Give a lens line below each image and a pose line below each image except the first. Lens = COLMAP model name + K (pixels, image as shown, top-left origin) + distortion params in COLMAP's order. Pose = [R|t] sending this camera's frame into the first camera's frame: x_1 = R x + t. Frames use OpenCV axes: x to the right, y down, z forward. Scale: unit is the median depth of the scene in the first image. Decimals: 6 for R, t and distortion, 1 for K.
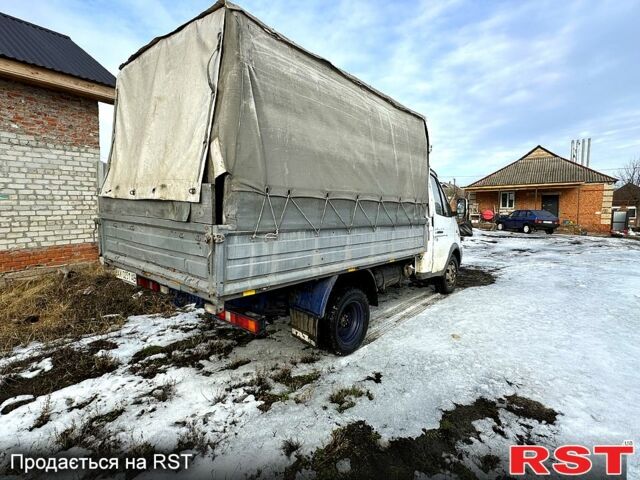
lens RADIAL K [[339.4, 0, 321.6], [0, 339.4, 241.2], [0, 0, 1]] dist [-0.001705, -0.000095]
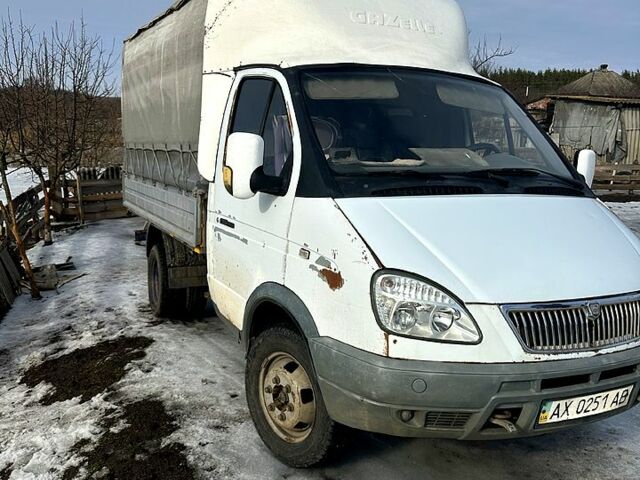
lens RADIAL K [[592.9, 0, 322.7], [0, 592.9, 241.2], [0, 0, 1]] dist [0.093756, 0.000000]
pose [[-0.399383, 0.102255, -0.911064, 1.434896], [-0.128460, 0.977715, 0.166049, -0.206522], [0.907740, 0.183353, -0.377347, 2.075753]]
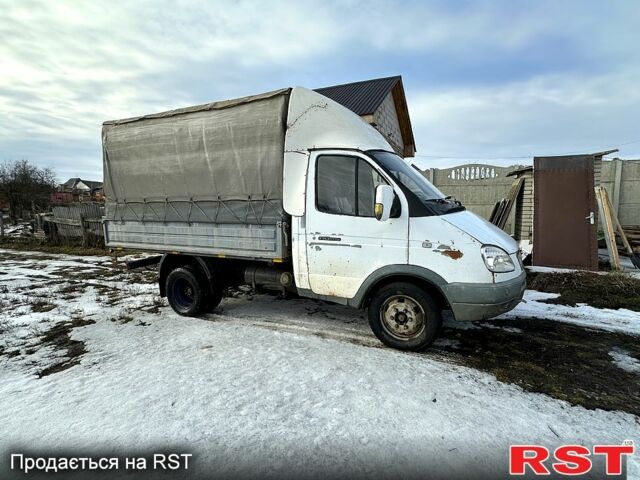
lens RADIAL K [[339.4, 0, 321.5], [0, 339.4, 240.7], [0, 0, 1]] dist [-0.001705, -0.000095]
pose [[0.219314, 0.090150, -0.971480, 1.534969], [-0.075399, 0.994310, 0.075247, -0.110091], [0.972737, 0.056745, 0.224864, 1.254555]]
